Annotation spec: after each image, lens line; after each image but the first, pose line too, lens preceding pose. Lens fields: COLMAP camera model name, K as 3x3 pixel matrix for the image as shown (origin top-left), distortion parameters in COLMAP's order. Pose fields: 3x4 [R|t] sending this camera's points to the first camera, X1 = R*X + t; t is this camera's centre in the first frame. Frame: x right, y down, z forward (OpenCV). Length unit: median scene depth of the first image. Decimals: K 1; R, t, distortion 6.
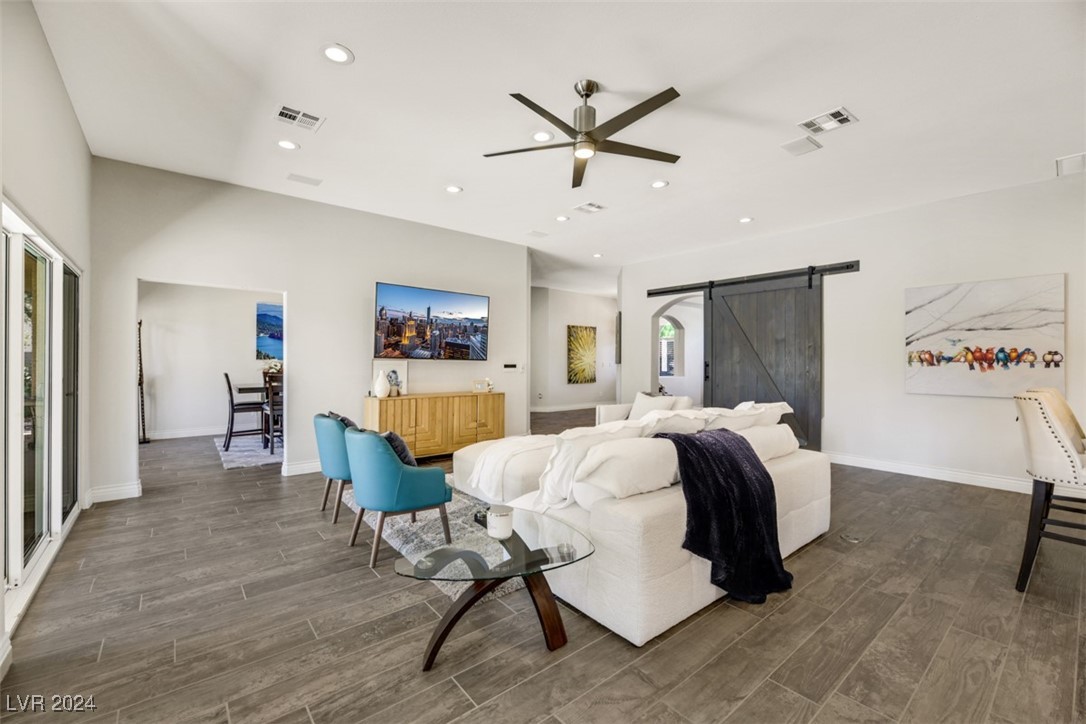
lens RADIAL K [[443.3, 0, 549.7], [0, 443.3, 362.8], [0, 0, 1]] dist [-0.002185, -0.000104]
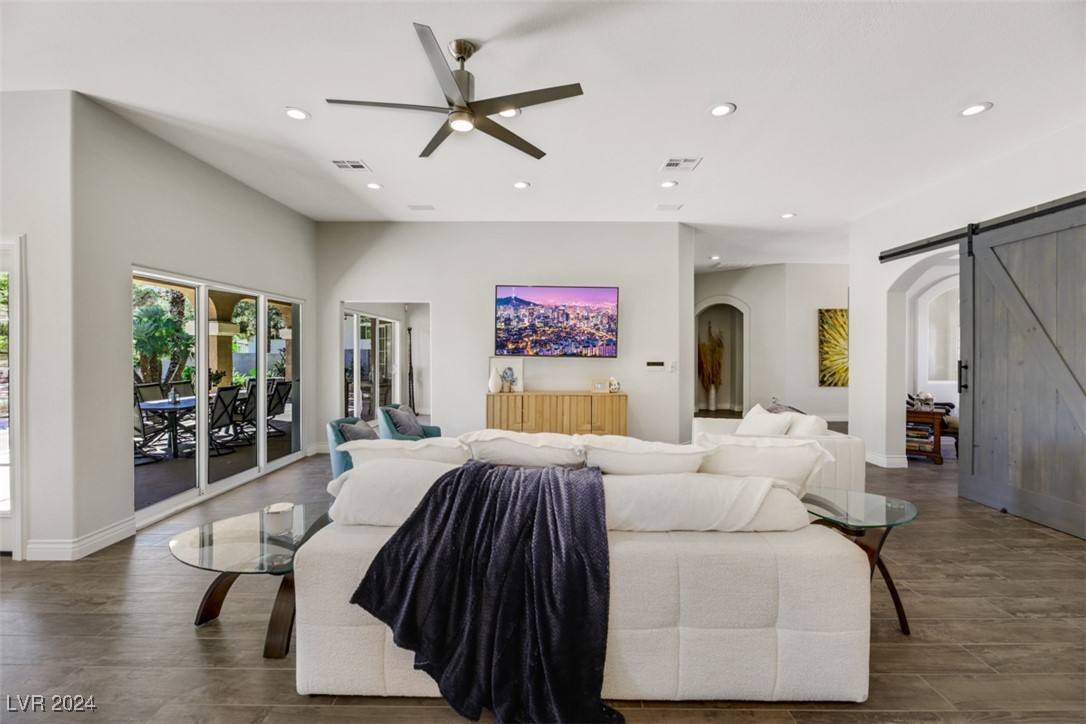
lens RADIAL K [[458.0, 0, 546.9], [0, 458.0, 356.9], [0, 0, 1]] dist [-0.002220, -0.000079]
pose [[0.765609, 0.003615, -0.643296, 0.339337], [-0.001224, 0.999991, 0.004163, -0.010289], [0.643305, -0.002400, 0.765606, 0.181026]]
